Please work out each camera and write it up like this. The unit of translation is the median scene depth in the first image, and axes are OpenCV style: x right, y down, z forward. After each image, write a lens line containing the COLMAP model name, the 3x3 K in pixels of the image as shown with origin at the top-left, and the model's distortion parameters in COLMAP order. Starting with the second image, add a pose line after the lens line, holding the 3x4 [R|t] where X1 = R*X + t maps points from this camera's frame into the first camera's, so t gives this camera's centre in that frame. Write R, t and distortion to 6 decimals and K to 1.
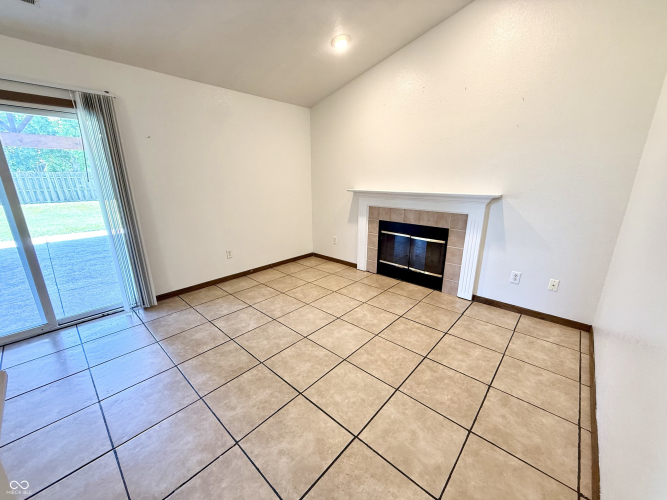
lens RADIAL K [[265.5, 0, 329.6], [0, 265.5, 250.4], [0, 0, 1]] dist [0.002767, -0.000063]
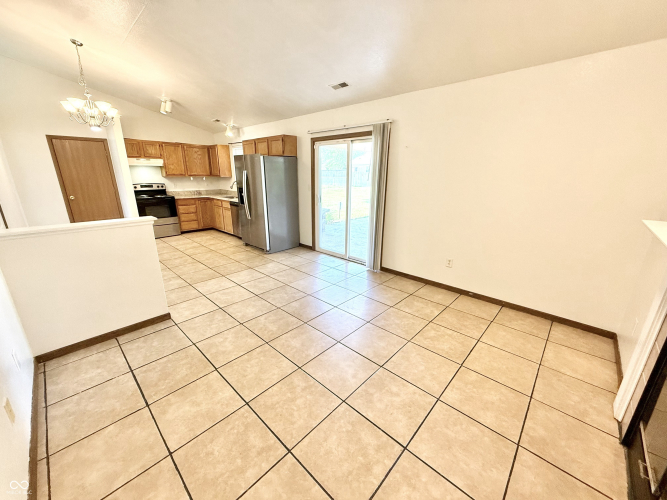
lens RADIAL K [[265.5, 0, 331.3], [0, 265.5, 249.1], [0, 0, 1]] dist [0.002767, -0.000063]
pose [[-0.014123, 0.282753, -0.959089, 0.685195], [-0.272539, 0.921778, 0.275767, -0.235876], [0.962041, 0.265284, 0.064042, 0.724271]]
